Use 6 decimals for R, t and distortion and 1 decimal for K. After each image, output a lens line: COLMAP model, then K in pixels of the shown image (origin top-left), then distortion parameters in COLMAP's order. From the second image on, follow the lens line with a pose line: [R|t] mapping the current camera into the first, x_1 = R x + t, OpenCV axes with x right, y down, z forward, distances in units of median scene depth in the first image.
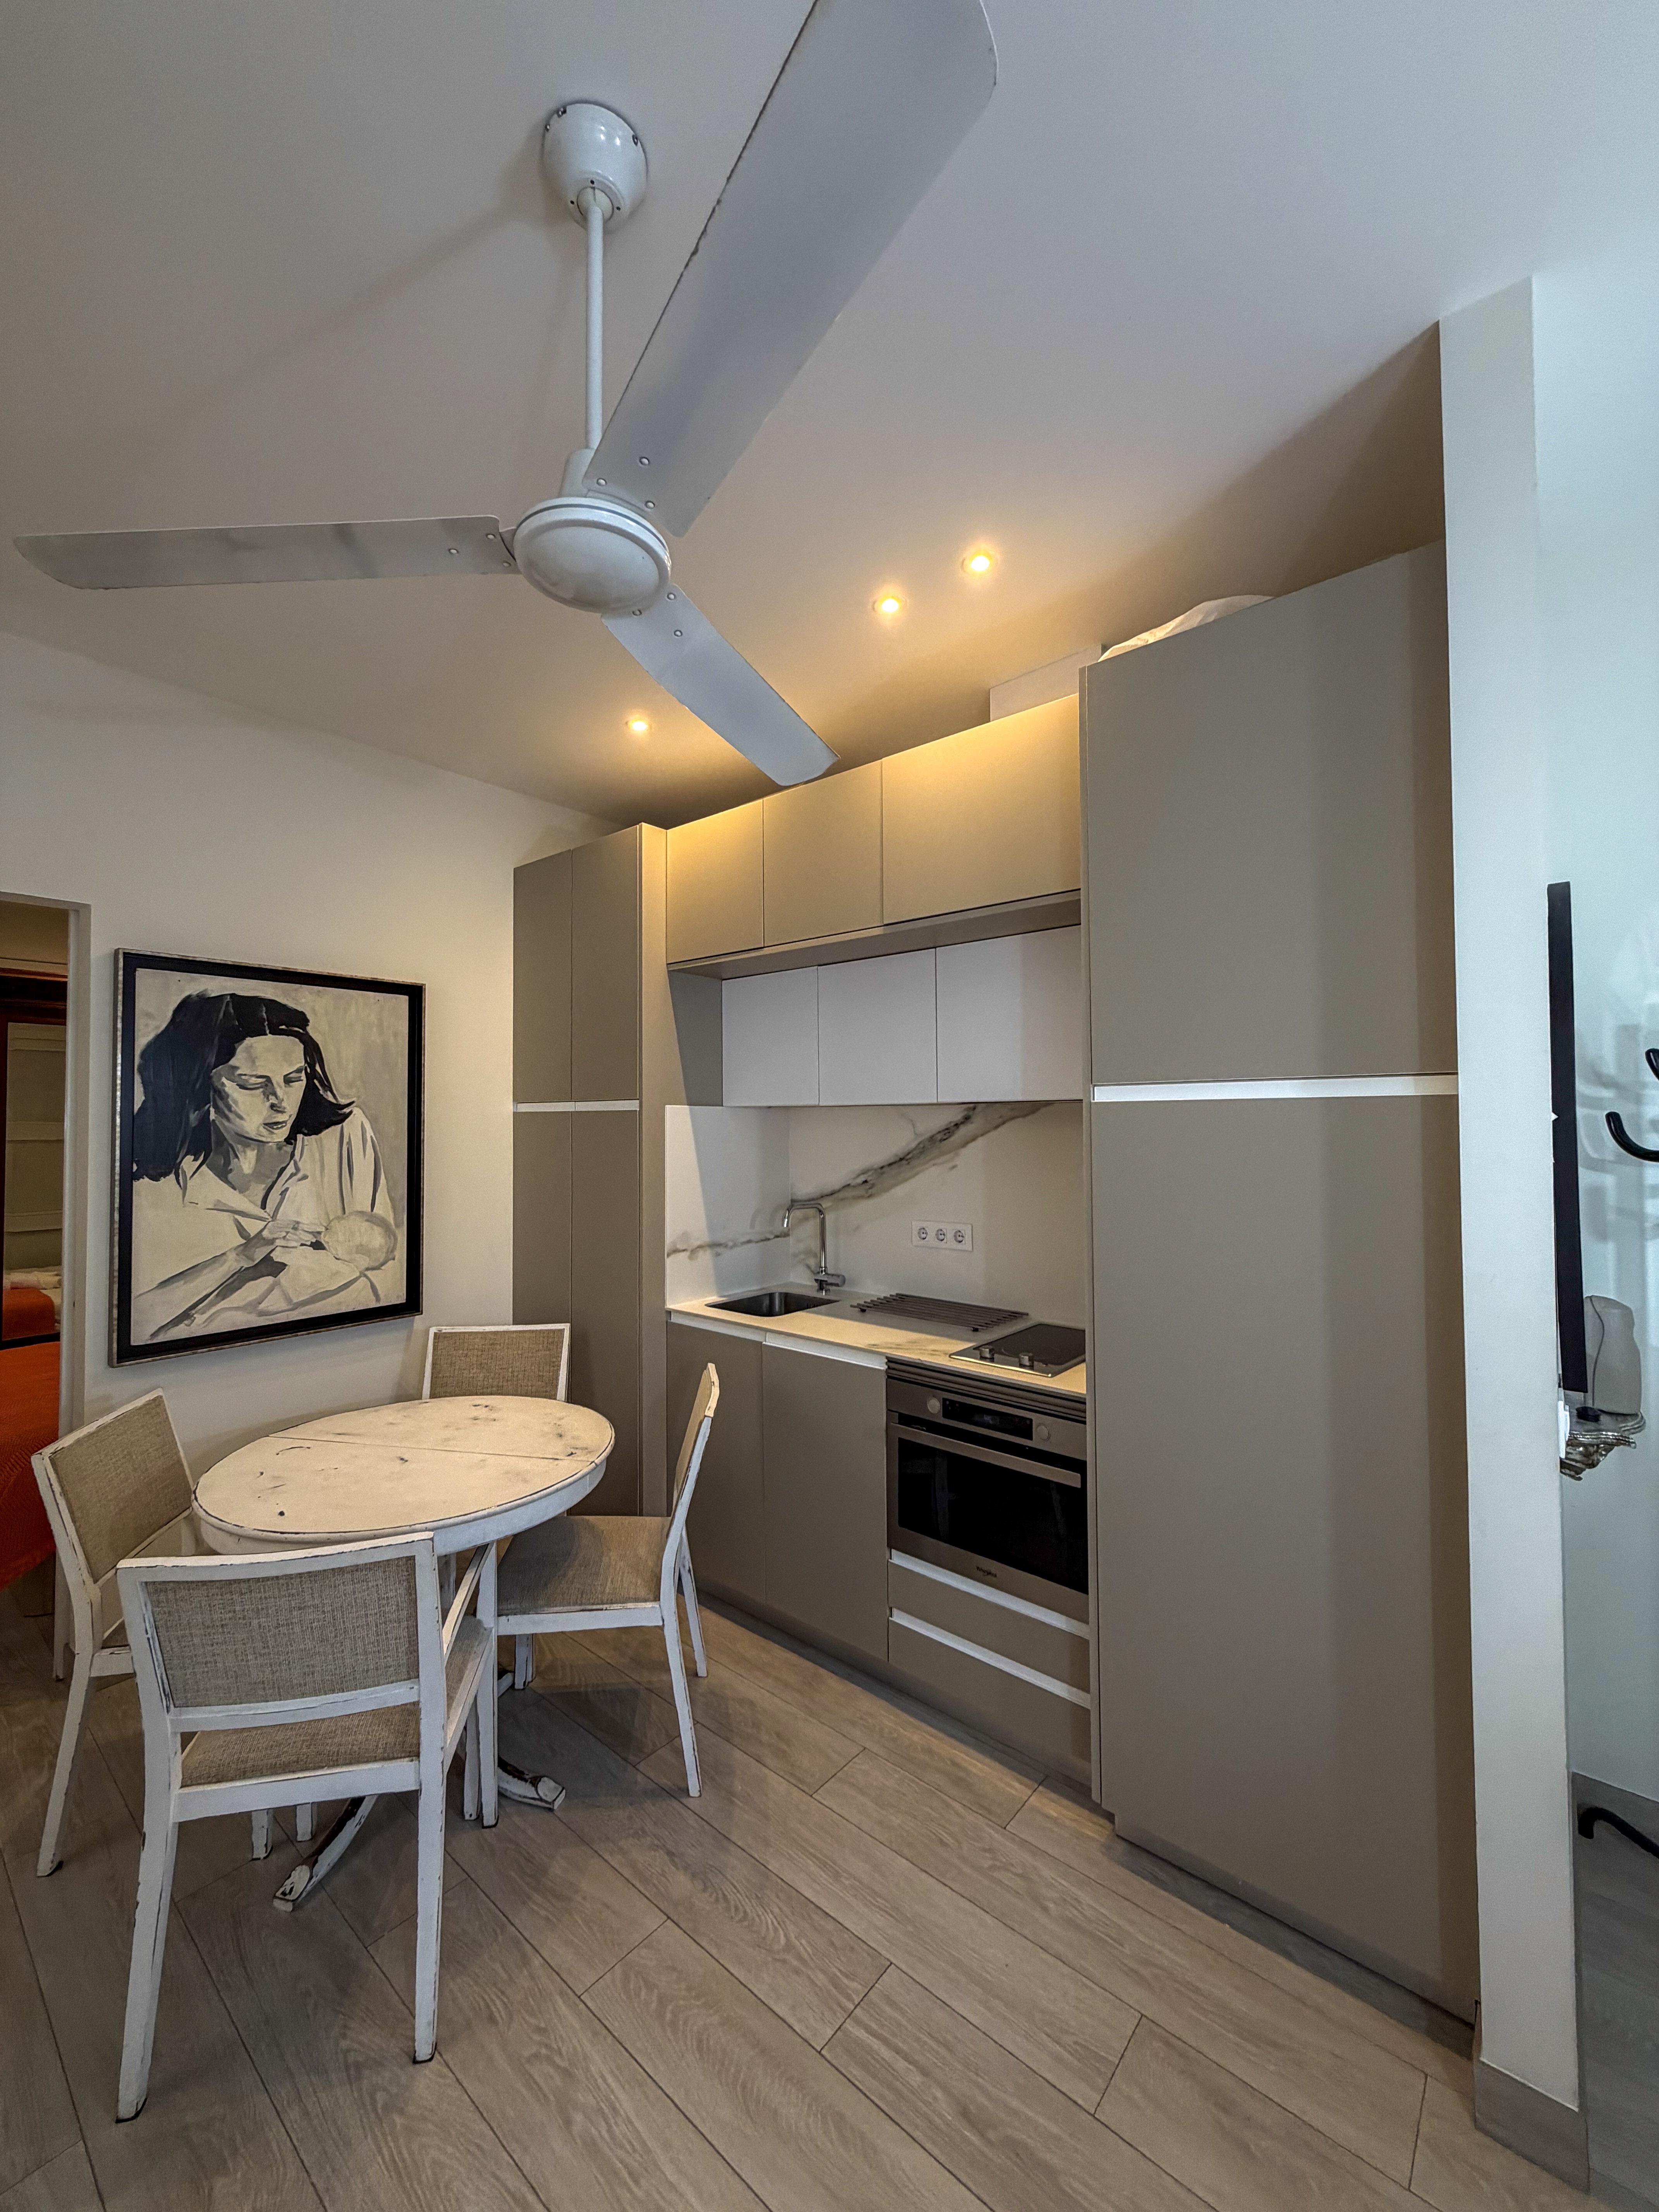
lens RADIAL K [[878.5, 0, 827.9], [0, 878.5, 1100.7], [0, 0, 1]] dist [-0.001308, 0.000411]
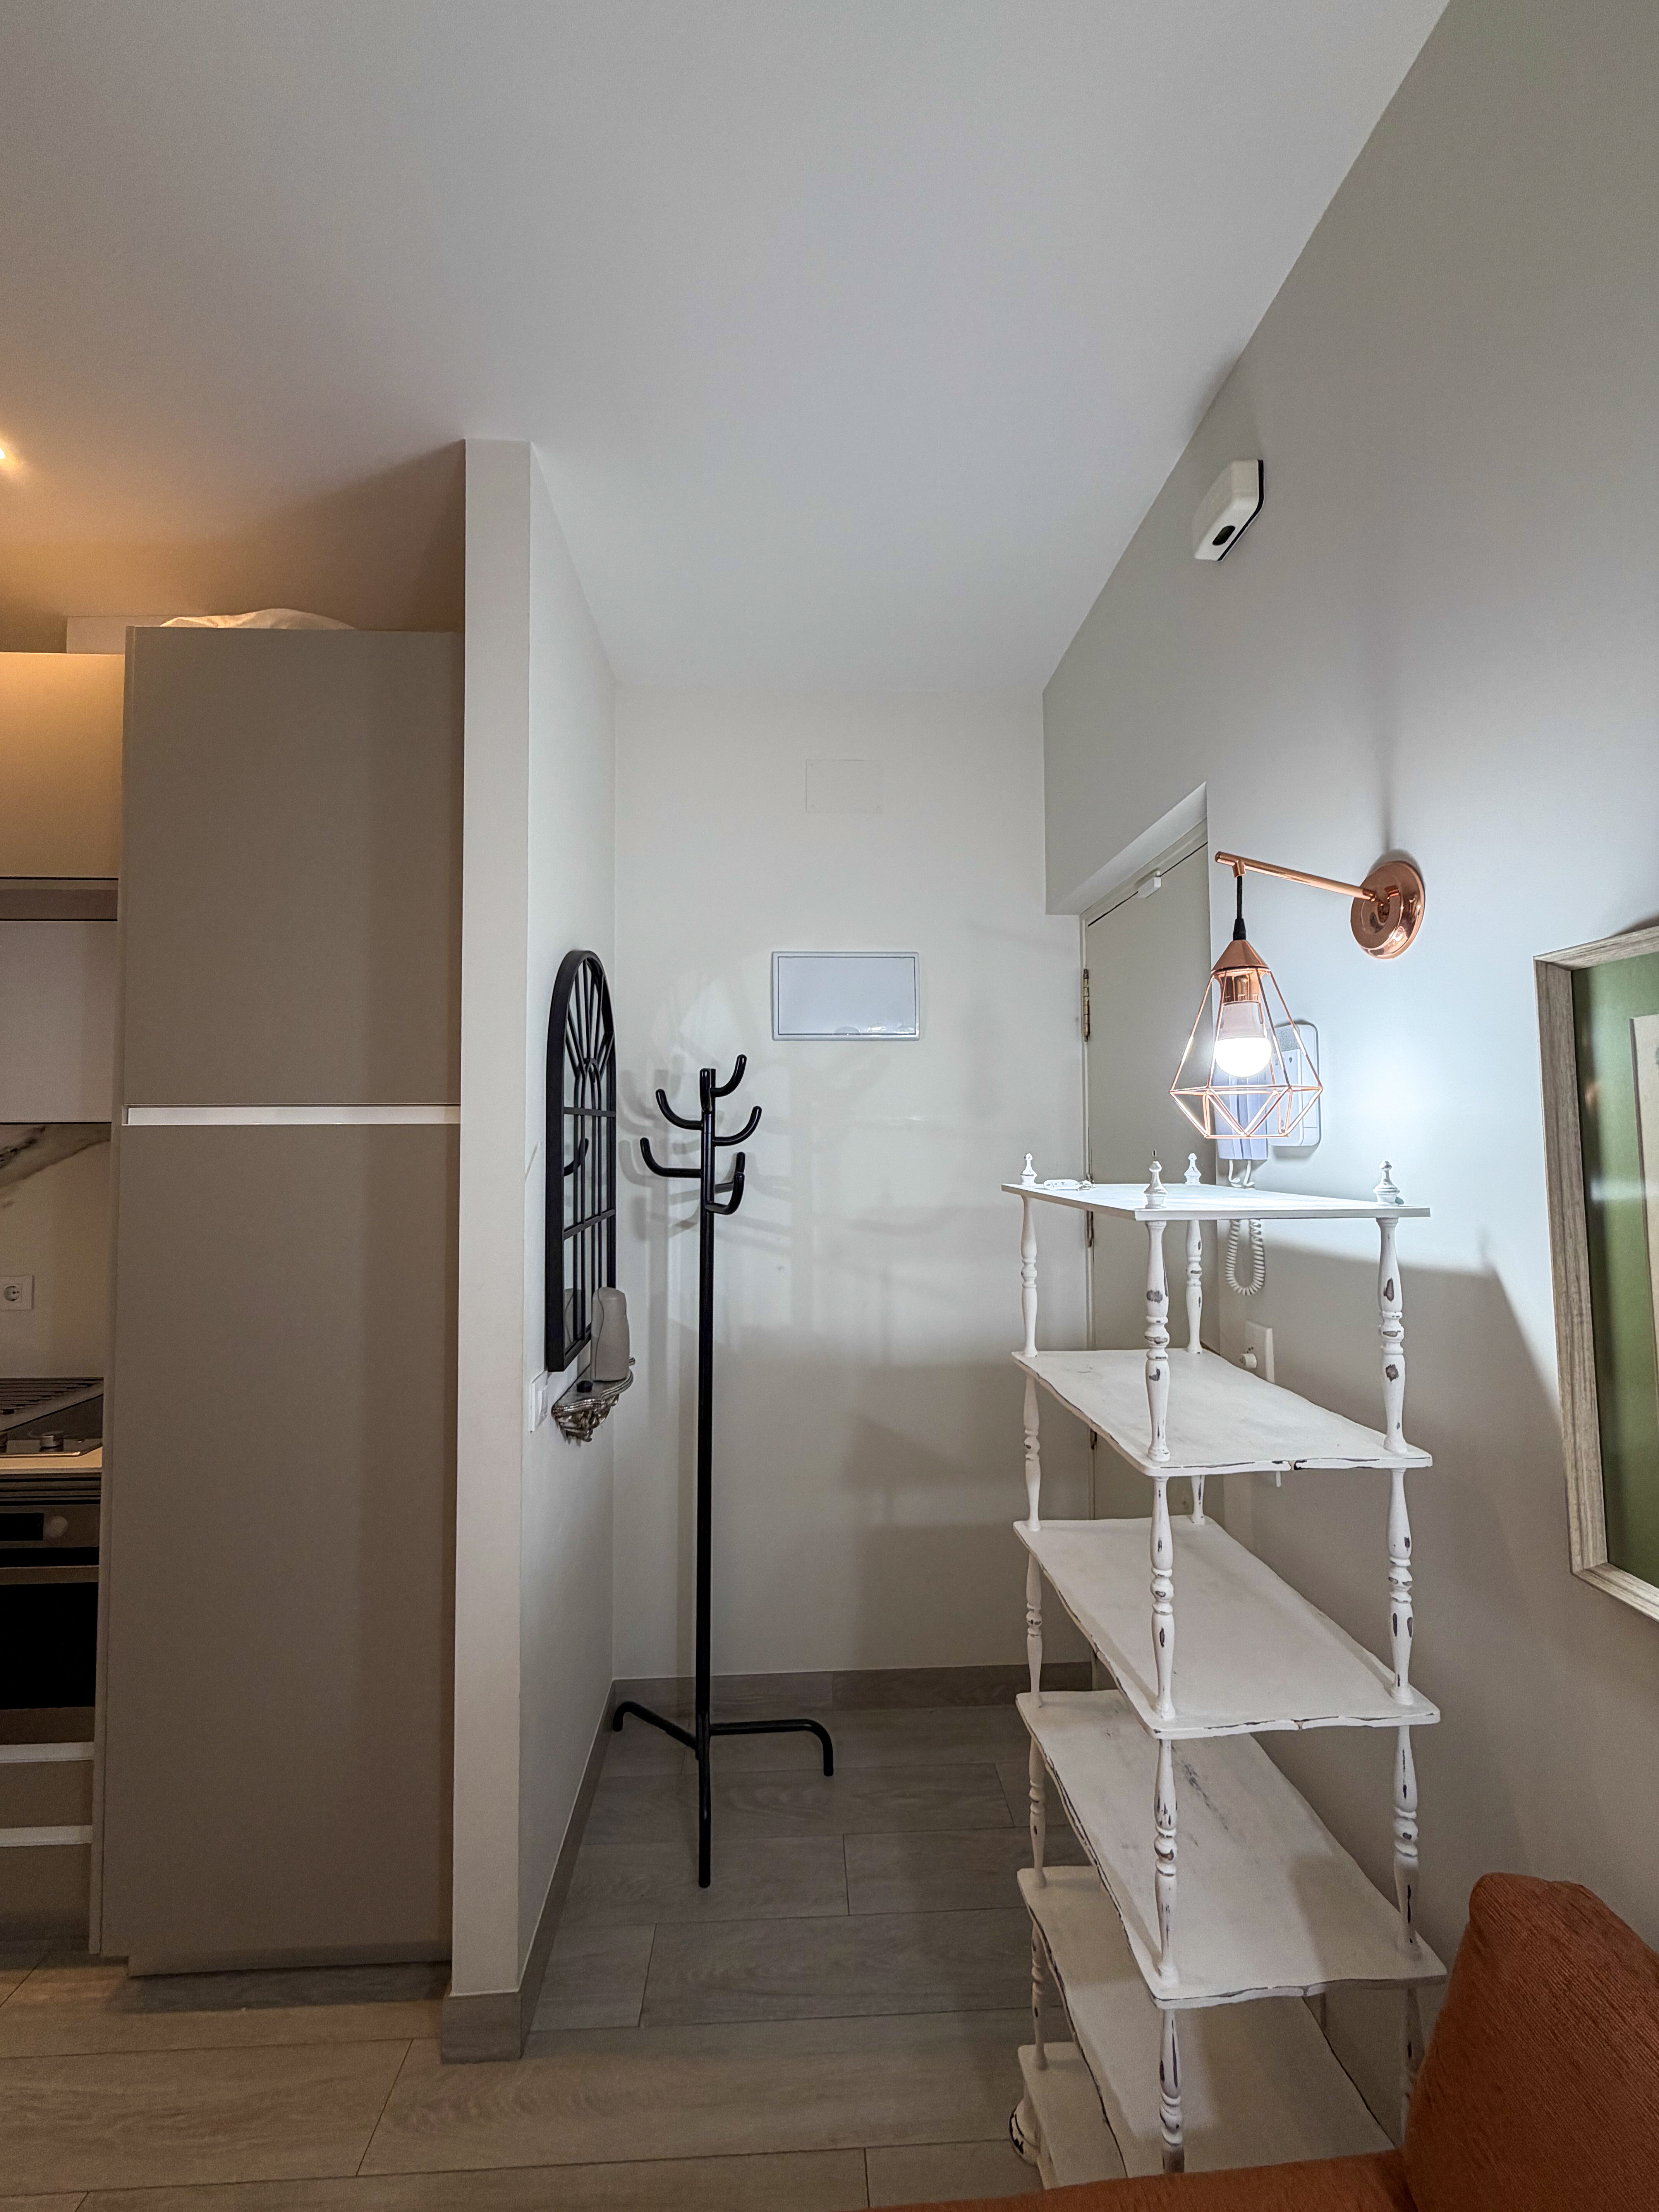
lens RADIAL K [[883.5, 0, 826.9], [0, 883.5, 1101.2], [0, 0, 1]] dist [-0.000504, -0.000023]
pose [[0.730384, 0.029435, 0.682403, 0.160785], [-0.015064, 0.999522, -0.026991, -0.007049], [-0.682871, 0.009434, 0.730478, -0.081125]]
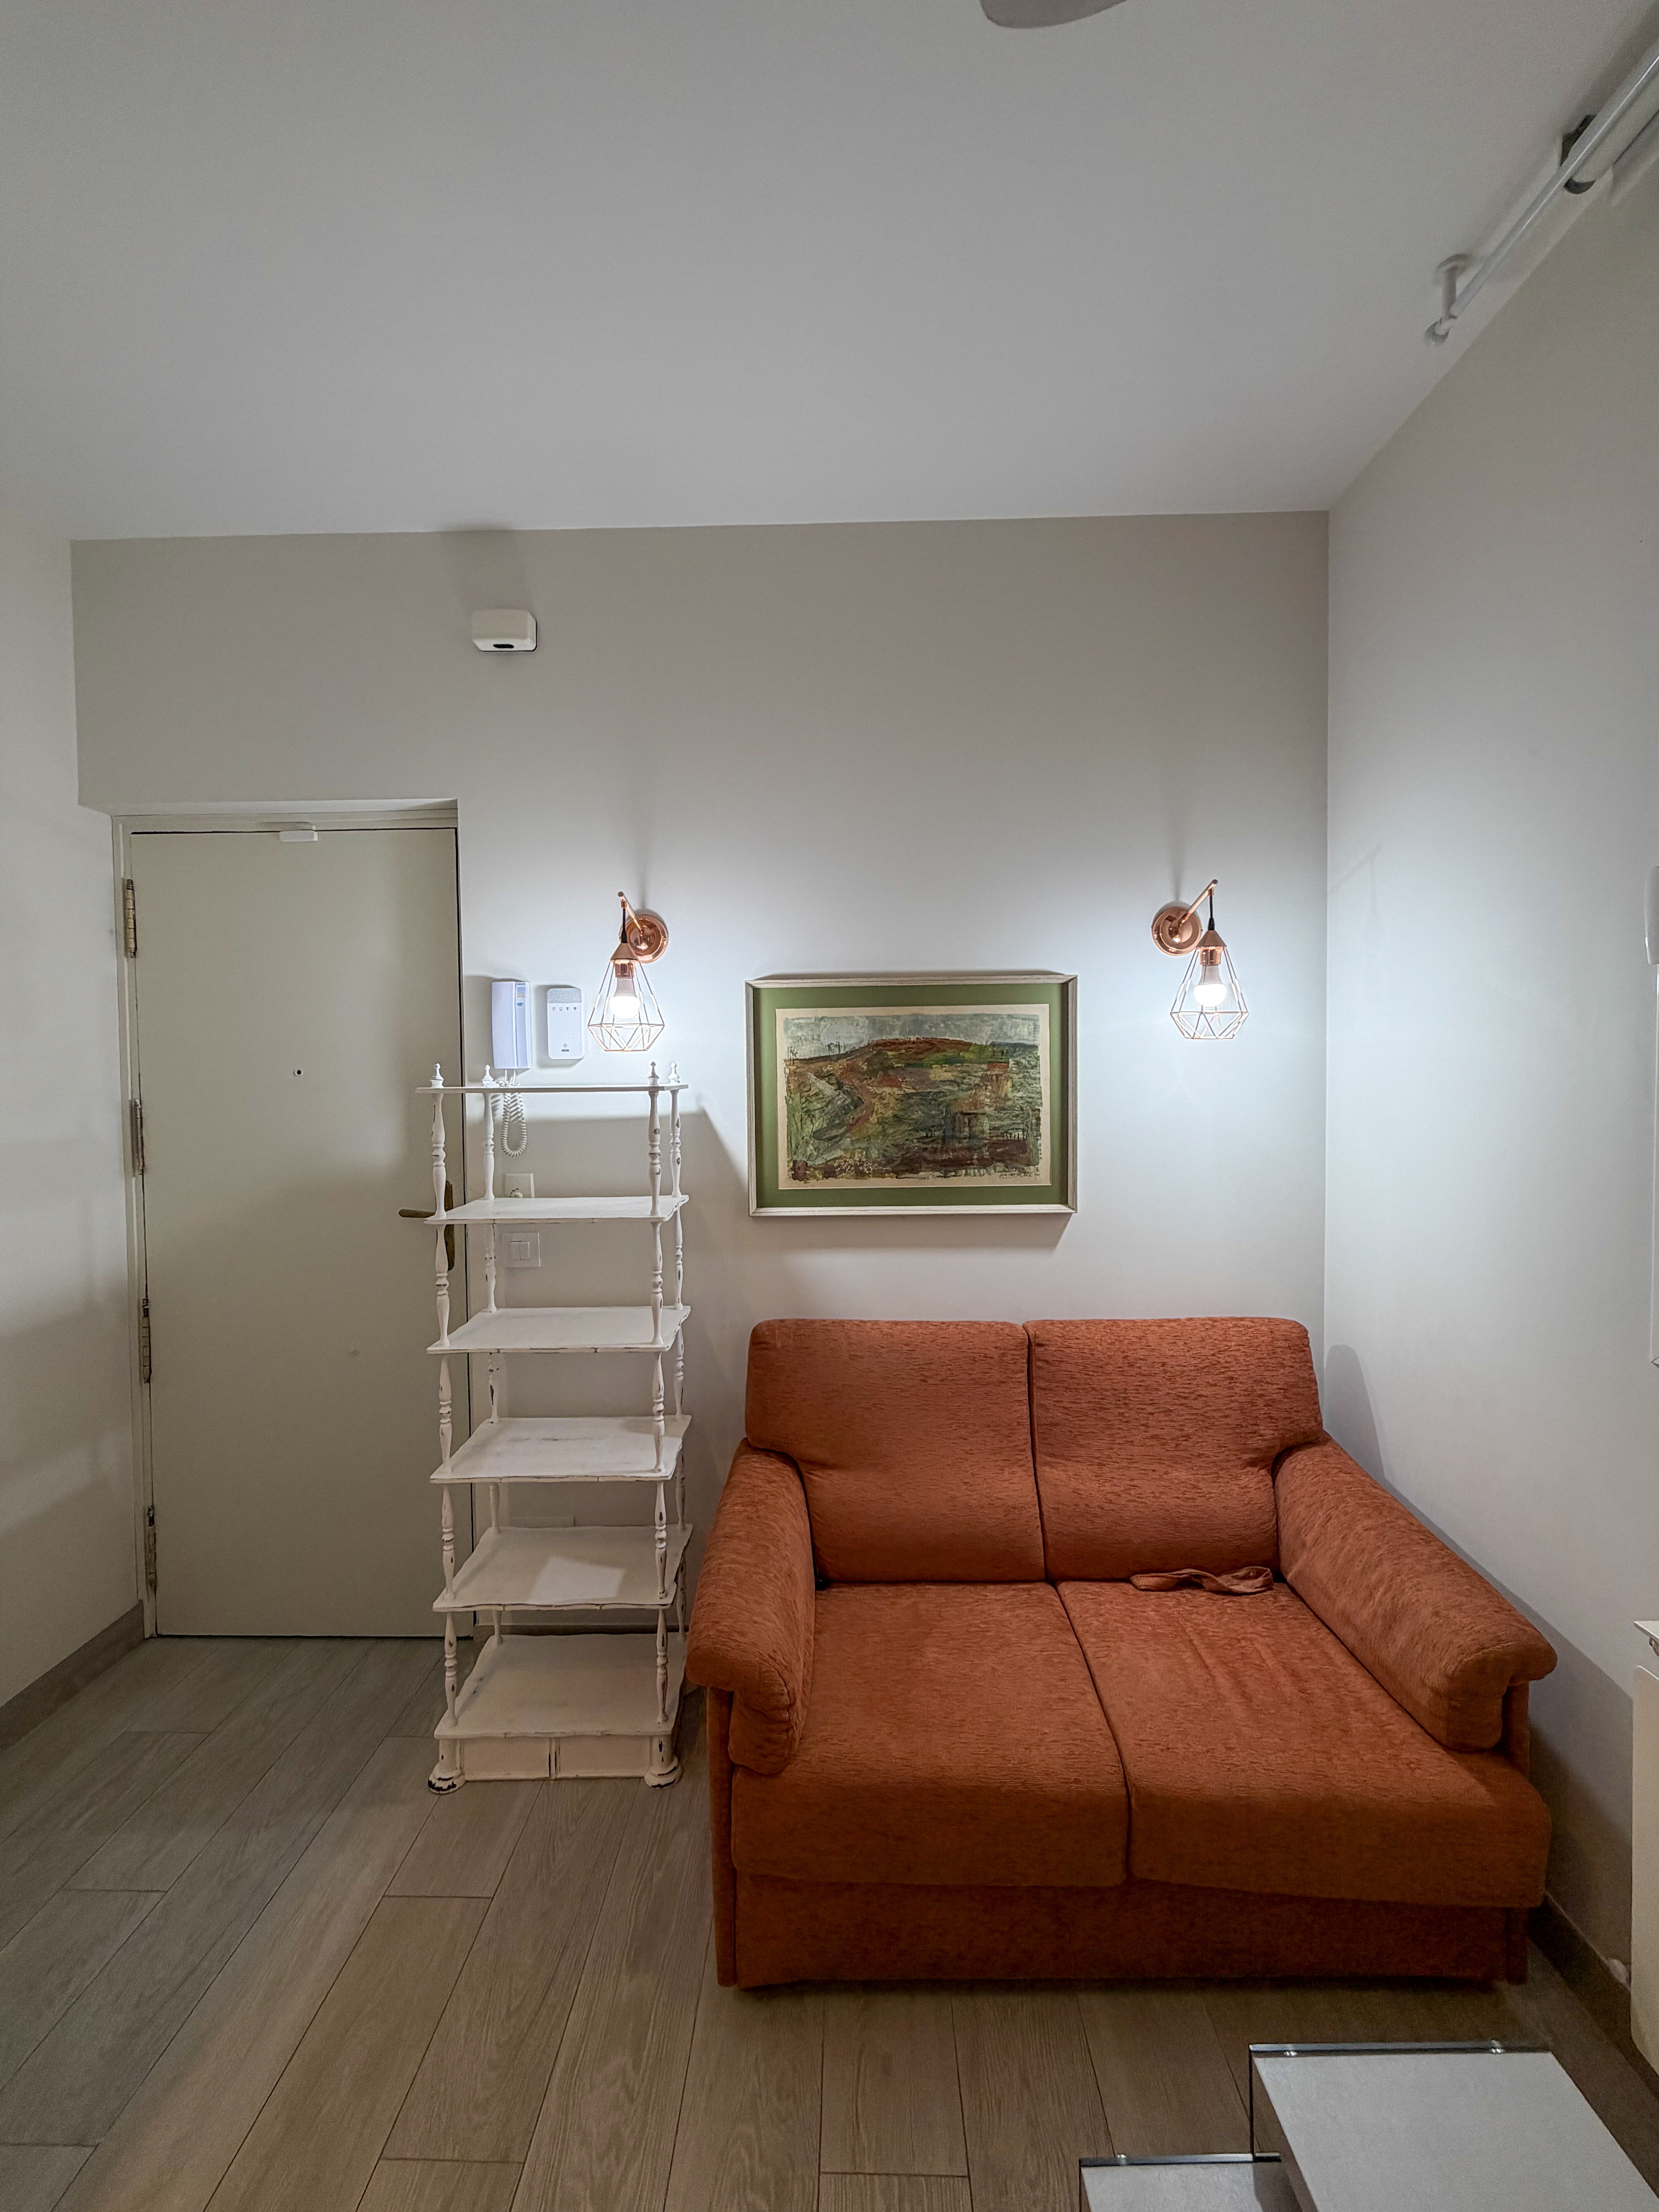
lens RADIAL K [[883.5, 0, 826.9], [0, 883.5, 1101.2], [0, 0, 1]] dist [-0.000504, -0.000023]
pose [[-0.626601, -0.013115, 0.779230, -0.135767], [-0.003242, 0.999894, 0.014222, 0.029279], [-0.779333, 0.006385, -0.626577, 0.459497]]
